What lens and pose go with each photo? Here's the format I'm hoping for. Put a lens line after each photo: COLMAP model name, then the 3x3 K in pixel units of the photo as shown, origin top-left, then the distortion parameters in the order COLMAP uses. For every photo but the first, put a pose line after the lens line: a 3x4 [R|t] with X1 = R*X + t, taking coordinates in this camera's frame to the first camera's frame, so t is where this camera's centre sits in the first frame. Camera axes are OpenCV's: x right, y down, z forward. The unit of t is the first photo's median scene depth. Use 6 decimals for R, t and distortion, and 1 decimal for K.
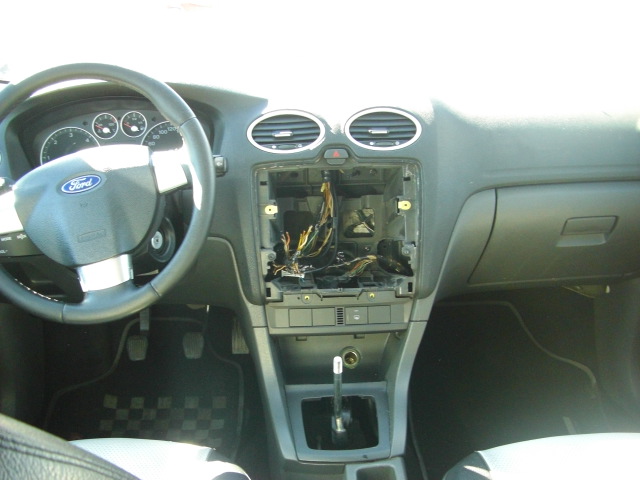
lens RADIAL K [[713.0, 0, 320.0], [0, 713.0, 240.0], [0, 0, 1]] dist [-0.083351, 0.023089]
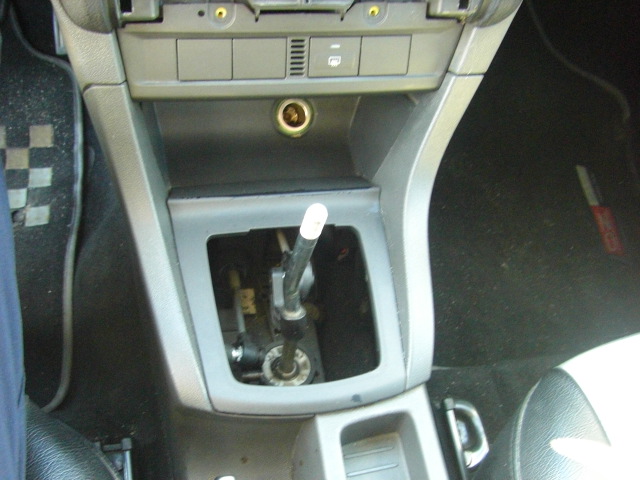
lens RADIAL K [[724.6, 0, 281.2], [0, 724.6, 284.5], [0, 0, 1]] dist [-0.155387, 0.006881]
pose [[0.988029, -0.027107, 0.151865, -0.050089], [-0.065472, 0.817696, 0.571916, -0.025783], [-0.139683, -0.575012, 0.806133, 0.578181]]
